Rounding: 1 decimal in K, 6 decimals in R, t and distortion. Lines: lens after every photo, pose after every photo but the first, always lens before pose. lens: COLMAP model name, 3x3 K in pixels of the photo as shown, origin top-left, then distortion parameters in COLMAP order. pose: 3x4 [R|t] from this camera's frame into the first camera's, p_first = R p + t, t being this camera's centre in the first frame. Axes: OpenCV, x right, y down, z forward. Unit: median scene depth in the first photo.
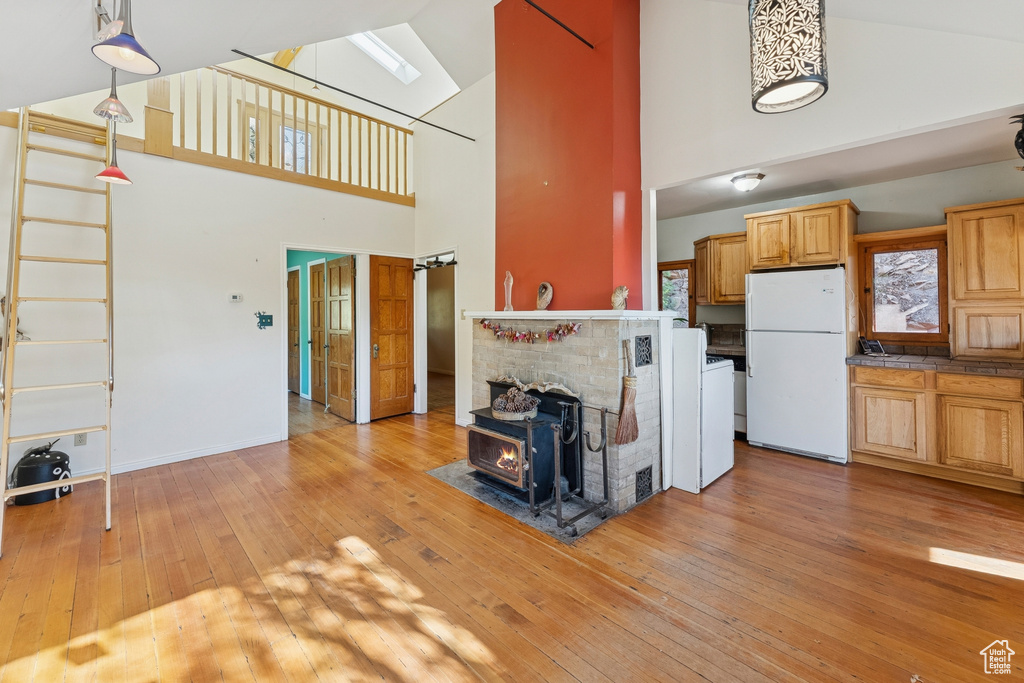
lens RADIAL K [[418.7, 0, 531.3], [0, 418.7, 310.2], [0, 0, 1]] dist [0.001568, 0.000058]
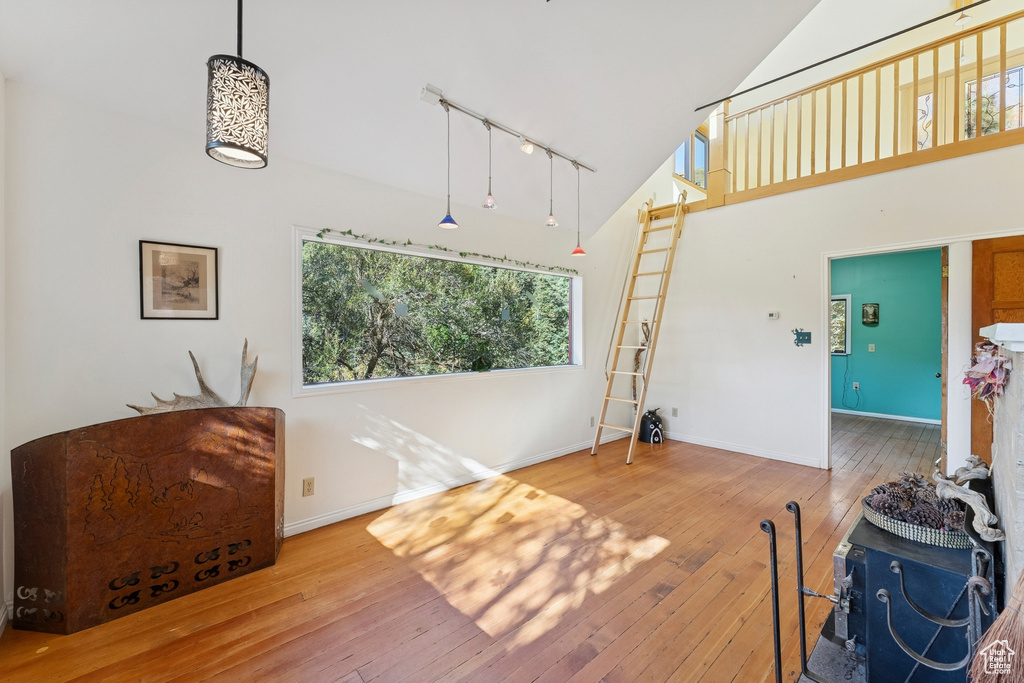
lens RADIAL K [[418.7, 0, 513.8], [0, 418.7, 336.1], [0, 0, 1]] dist [0.001568, 0.000058]
pose [[-0.047475, 0.016771, -0.998732, 0.779303], [0.006590, 0.999843, 0.016476, 0.001435], [0.998851, -0.005799, -0.047578, 0.806251]]
